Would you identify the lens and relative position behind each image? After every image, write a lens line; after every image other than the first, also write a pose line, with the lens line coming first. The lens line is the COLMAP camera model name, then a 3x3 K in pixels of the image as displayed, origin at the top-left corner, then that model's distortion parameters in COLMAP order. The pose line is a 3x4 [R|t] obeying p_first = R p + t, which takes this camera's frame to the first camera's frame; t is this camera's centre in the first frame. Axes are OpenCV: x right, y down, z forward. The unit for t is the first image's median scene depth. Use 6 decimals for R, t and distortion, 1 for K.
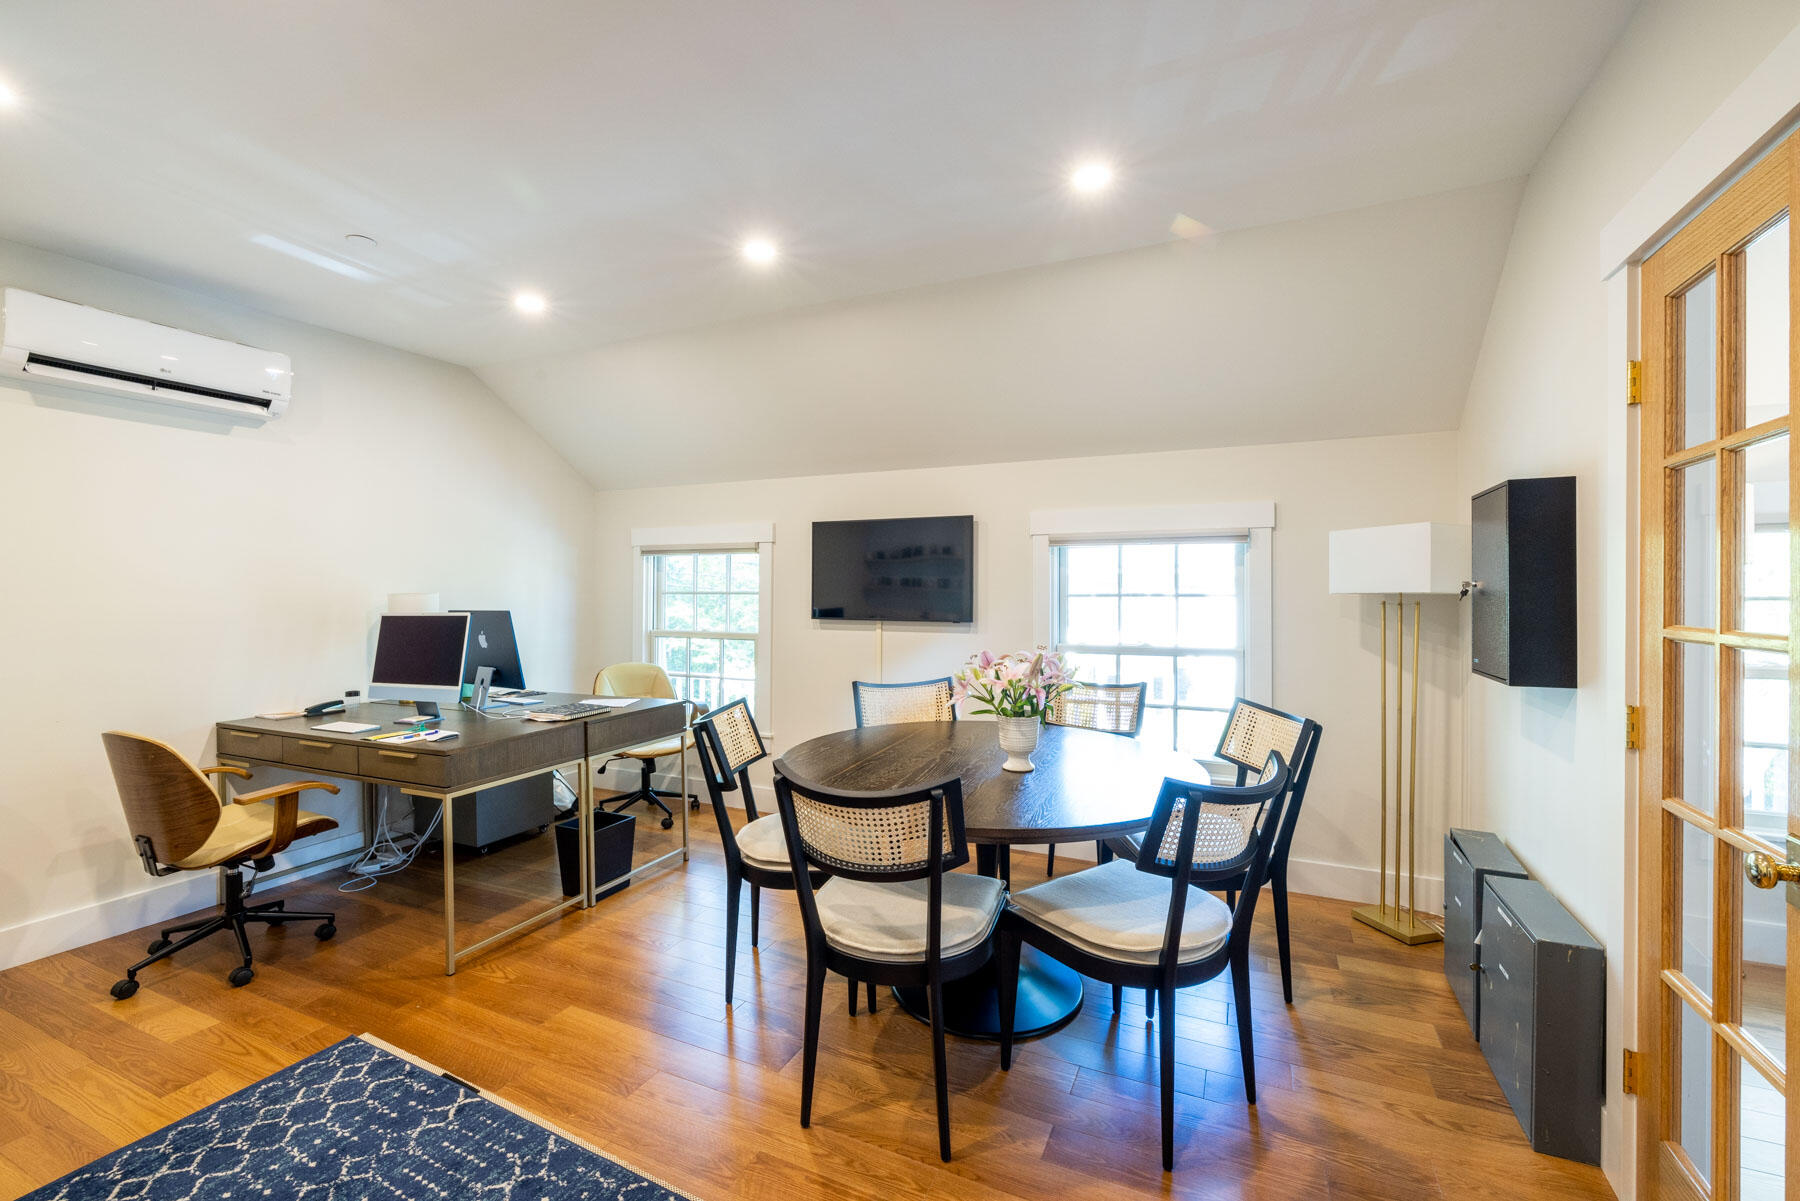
lens RADIAL K [[755.7, 0, 902.0], [0, 755.7, 603.2], [0, 0, 1]] dist [0.001482, 0.000042]
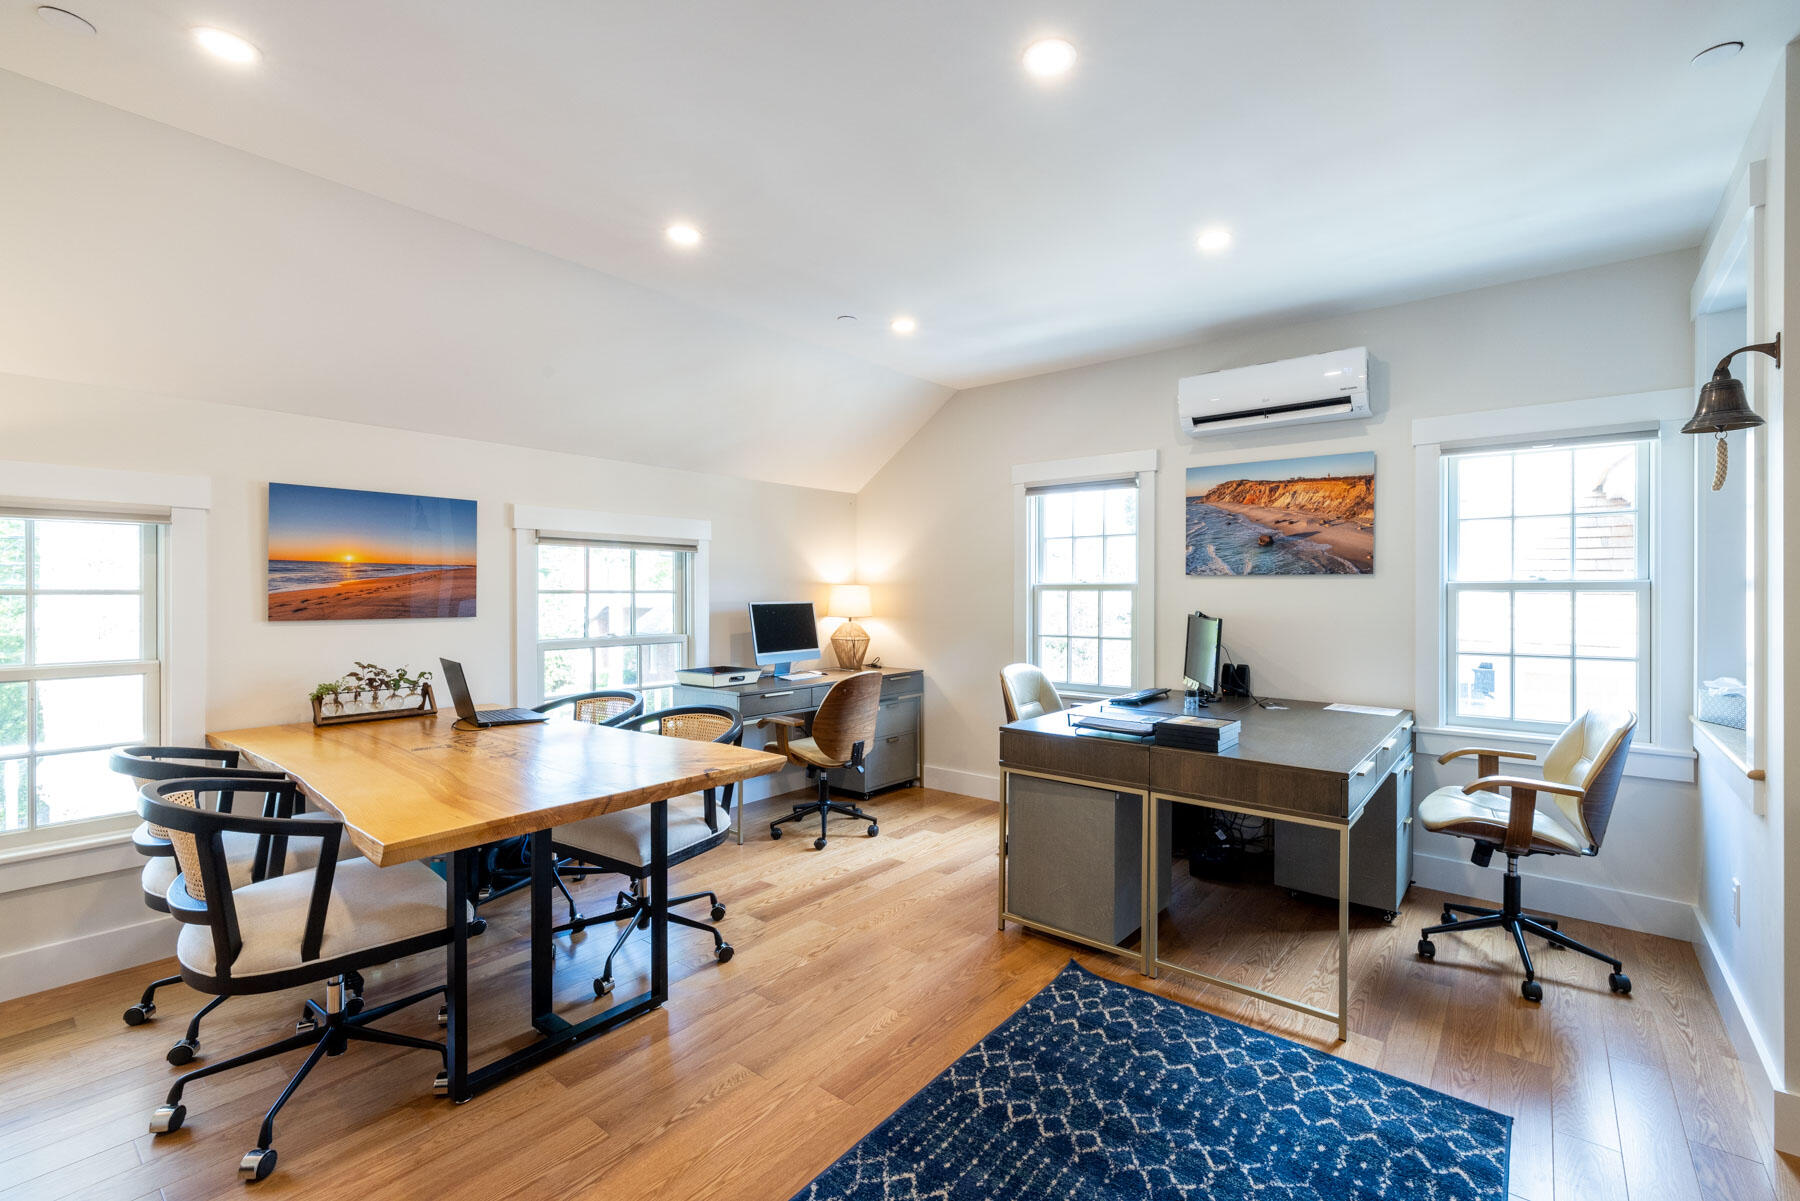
lens RADIAL K [[755.7, 0, 906.9], [0, 755.7, 587.6], [0, 0, 1]] dist [0.001482, 0.000042]
pose [[-0.257054, -0.001992, -0.966395, 0.295307], [-0.010306, 0.999947, 0.000680, -0.005378], [0.966342, 0.010134, -0.257061, 0.684511]]
